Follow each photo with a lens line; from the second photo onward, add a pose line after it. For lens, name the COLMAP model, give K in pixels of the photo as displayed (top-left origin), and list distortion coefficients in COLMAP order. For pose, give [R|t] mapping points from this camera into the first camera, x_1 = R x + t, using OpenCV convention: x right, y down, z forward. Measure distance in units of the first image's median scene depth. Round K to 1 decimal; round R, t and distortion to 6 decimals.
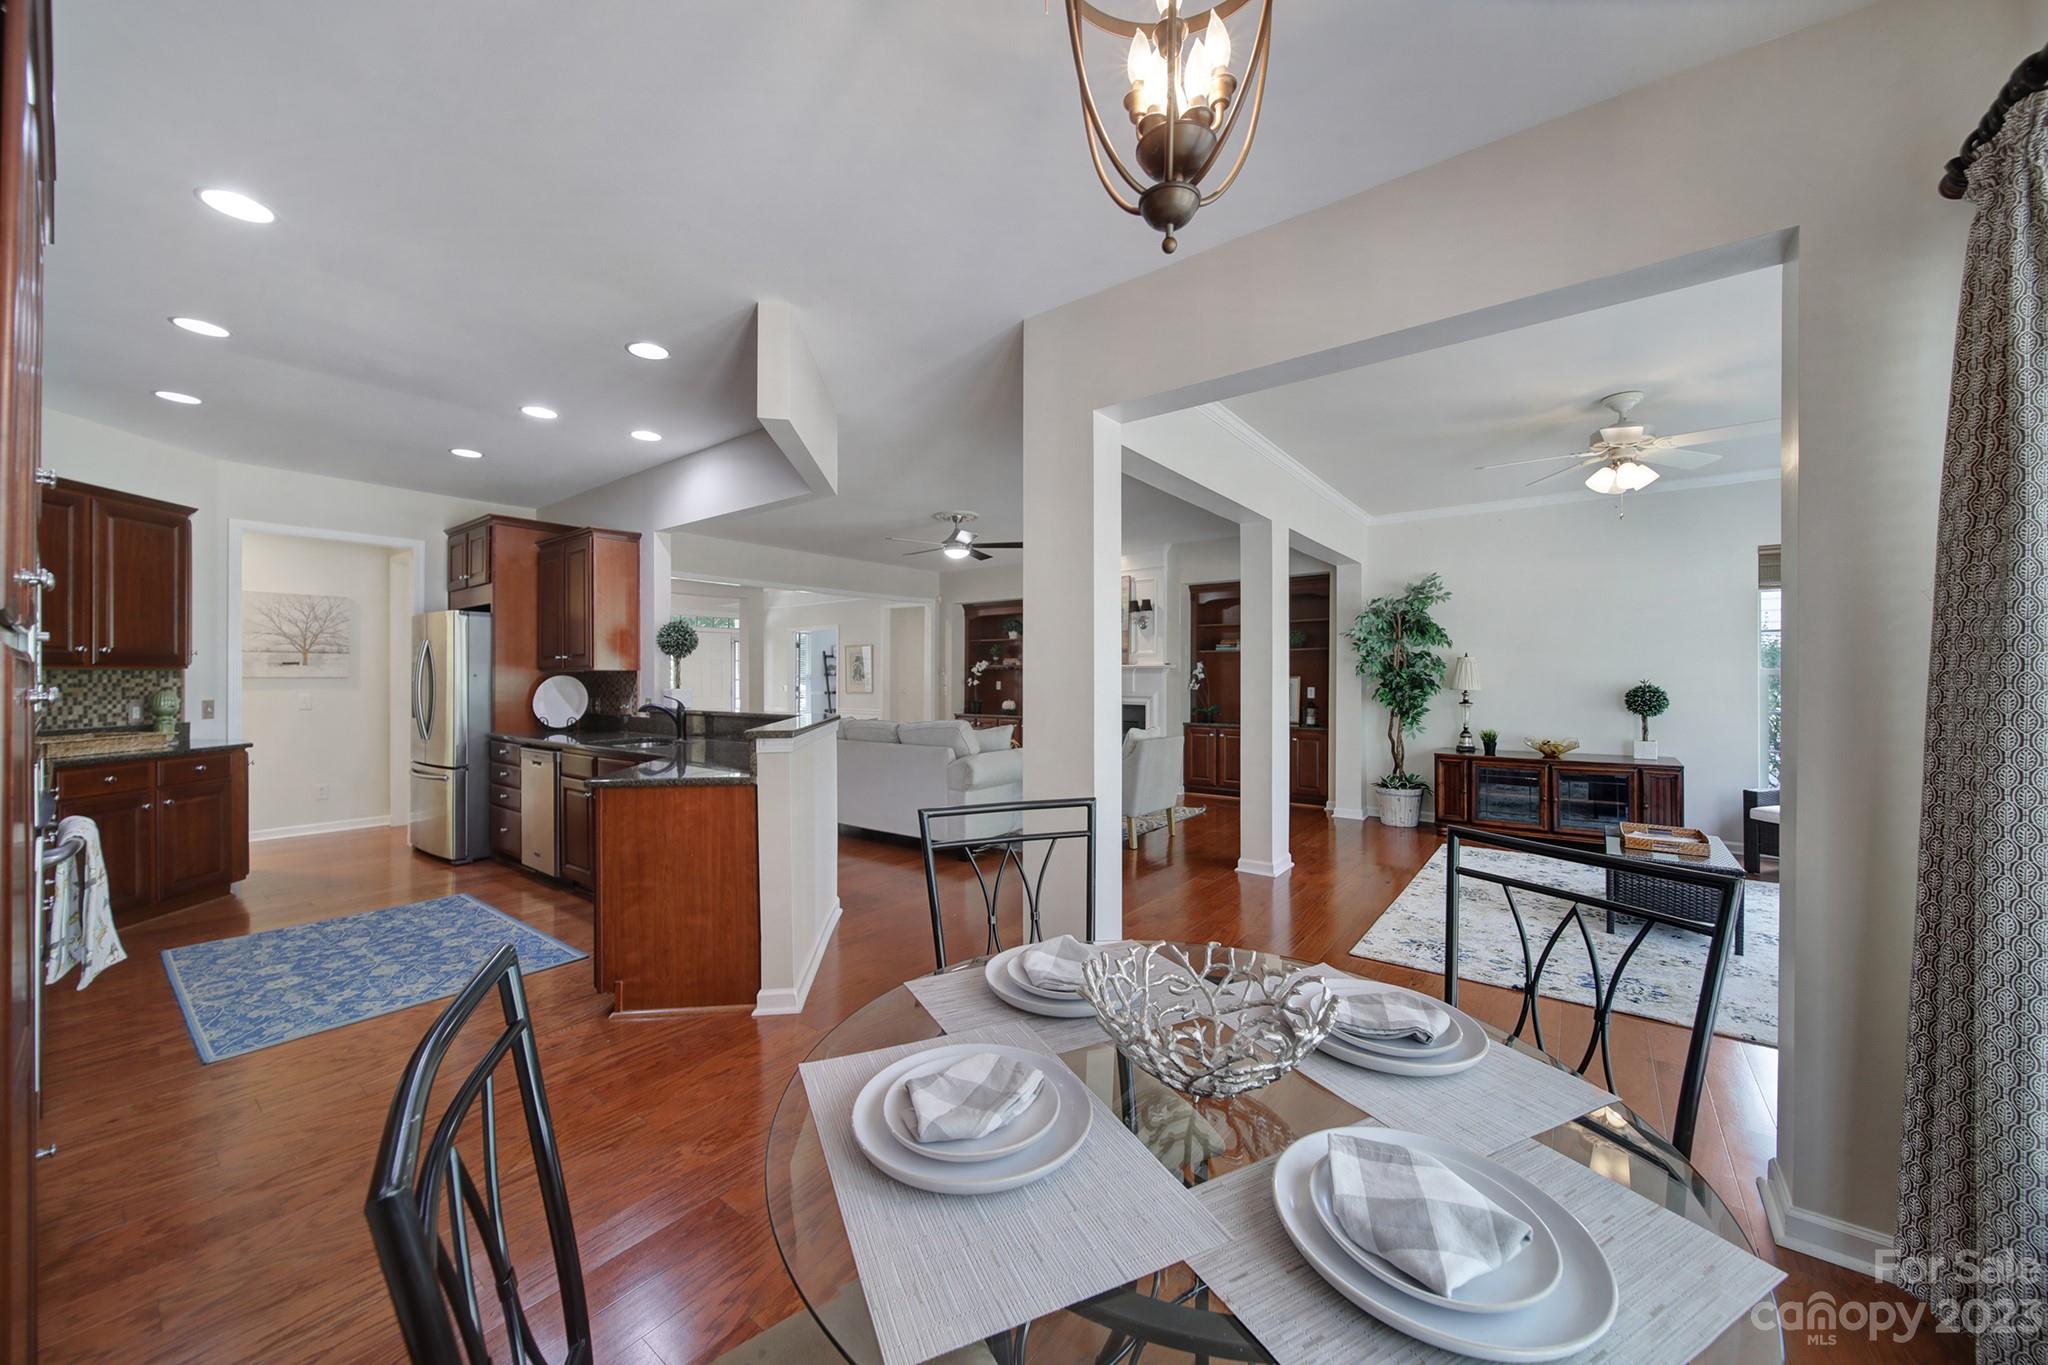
lens RADIAL K [[734.2, 0, 1022.8], [0, 734.2, 691.4], [0, 0, 1]] dist [-0.001299, -0.000157]
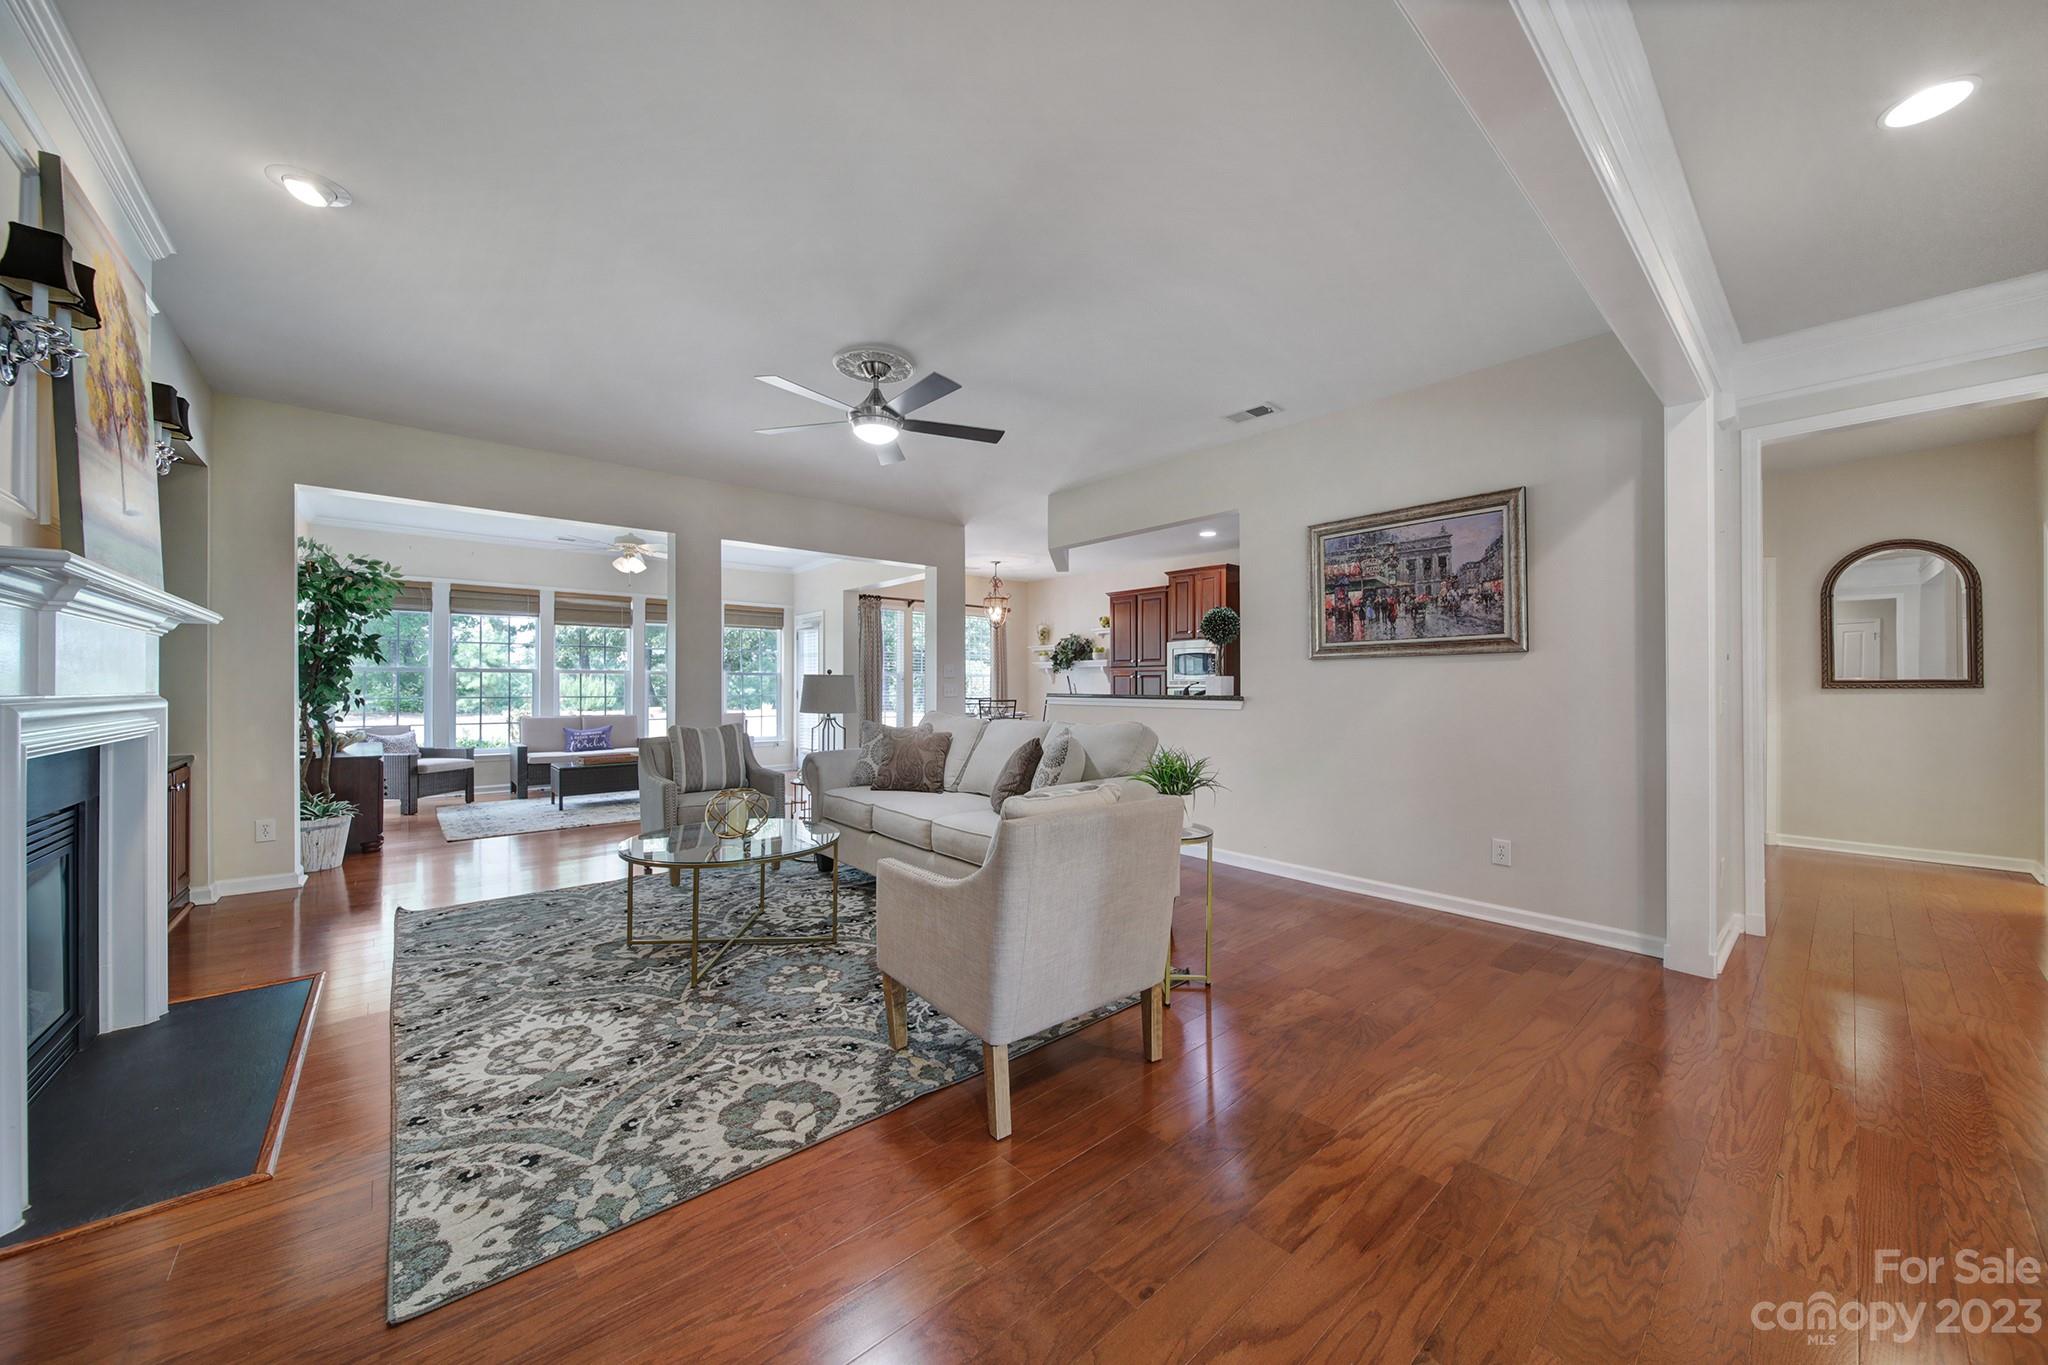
lens RADIAL K [[725.9, 0, 1024.0], [0, 725.9, 682.5], [0, 0, 1]] dist [0.000187, -0.001660]
pose [[-0.979726, 0.001363, 0.200336, -0.251954], [0.003807, 0.999923, 0.011815, -0.003752], [-0.200304, 0.012338, -0.979656, 1.241388]]
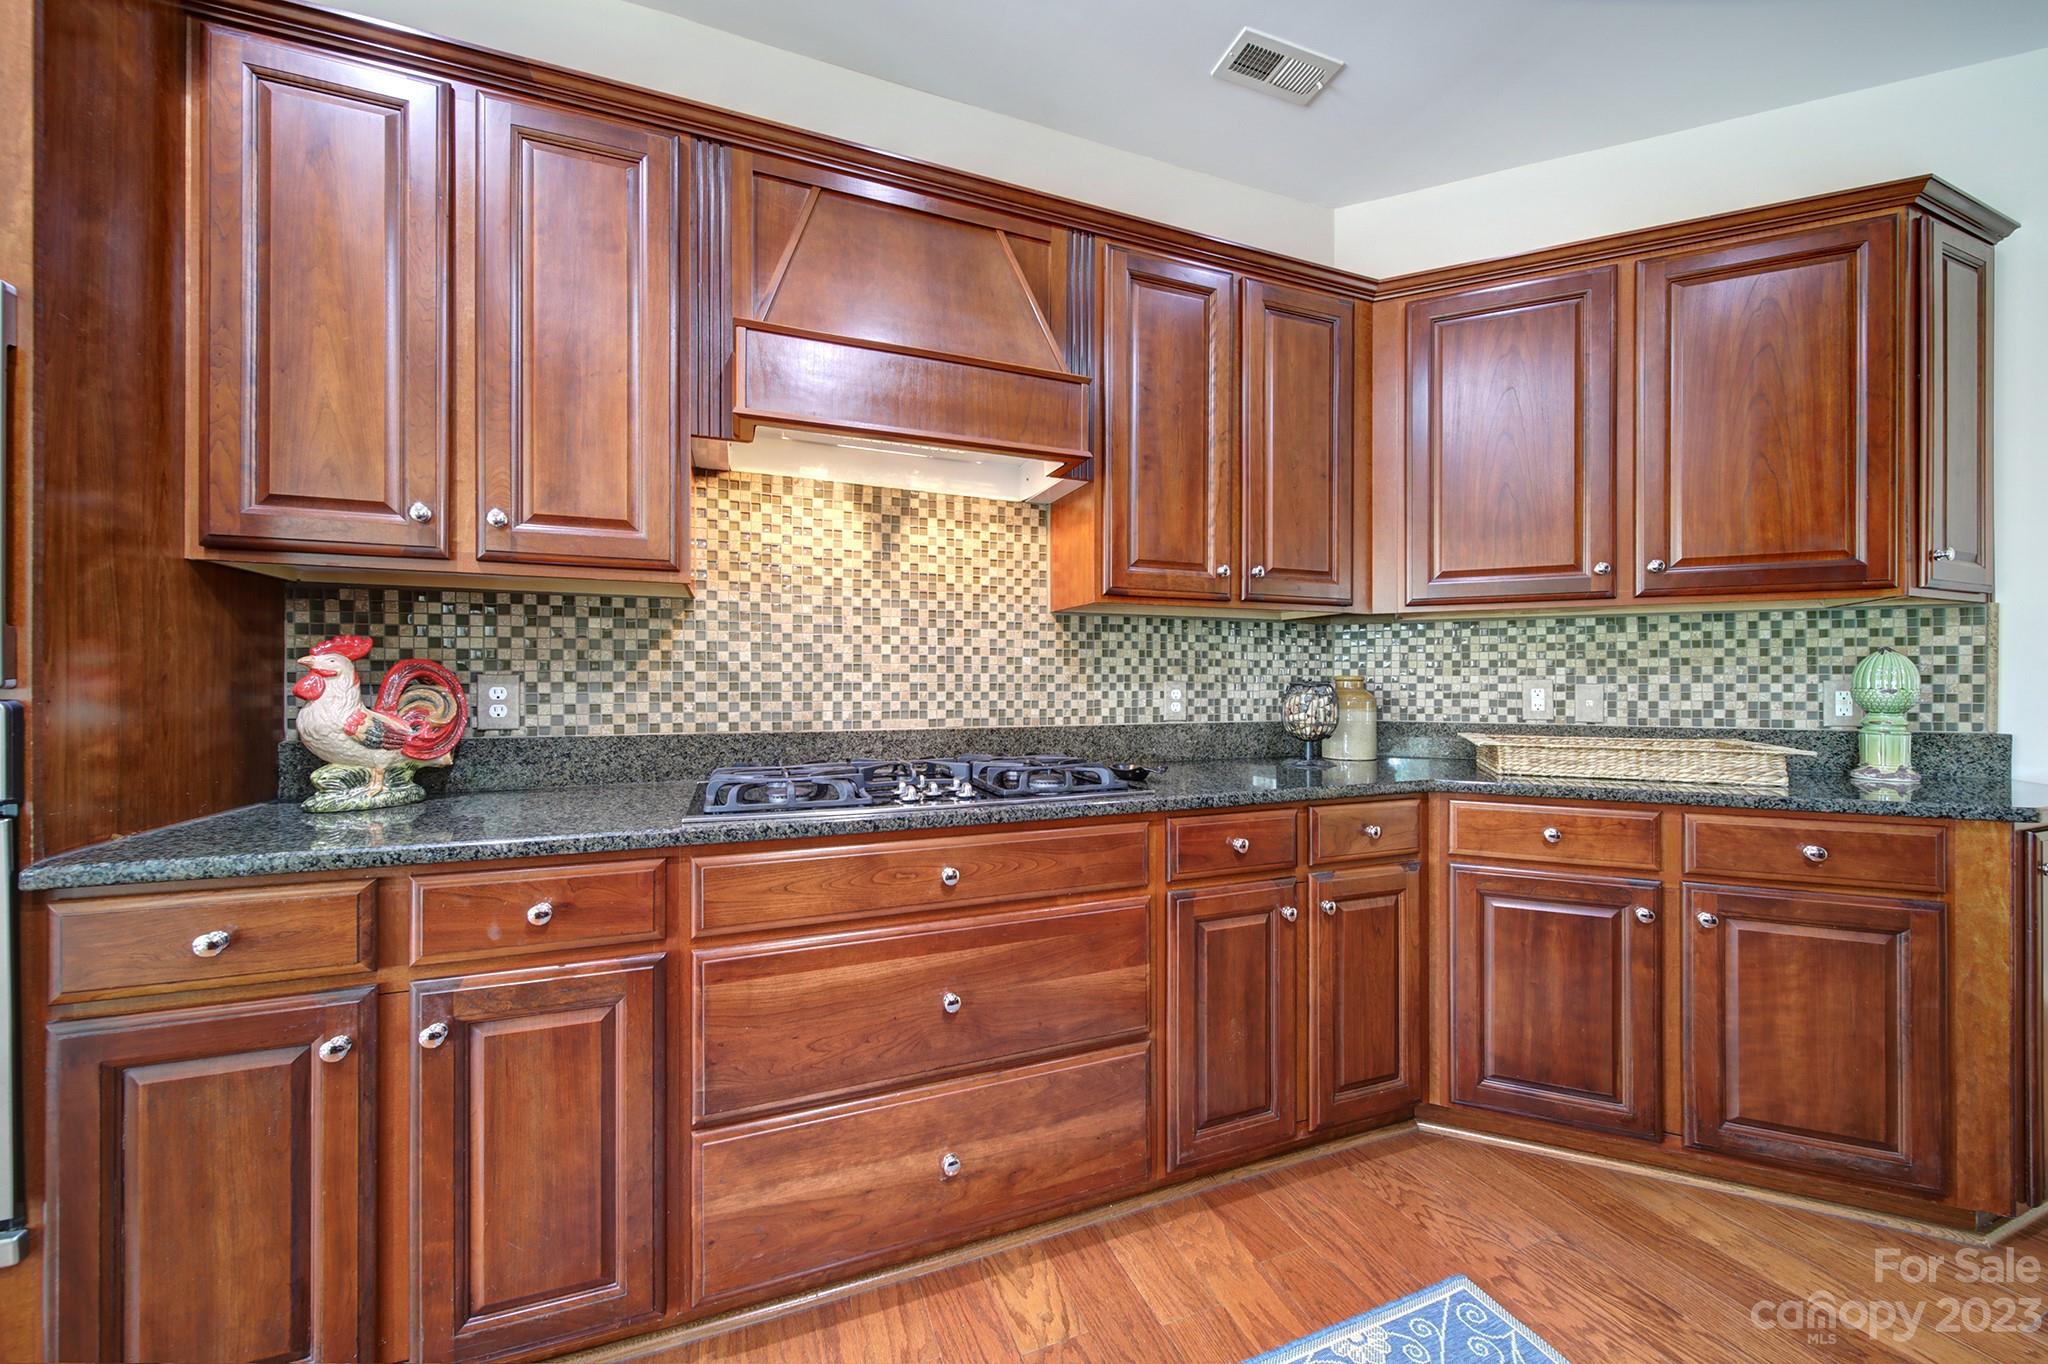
lens RADIAL K [[716.4, 0, 1026.5], [0, 716.4, 677.3], [0, 0, 1]] dist [-0.000686, -0.000048]
pose [[-0.527172, -0.005024, -0.849743, -0.308985], [-0.016156, 0.999861, 0.004111, 0.010529], [0.849605, 0.015895, -0.527180, 0.435951]]
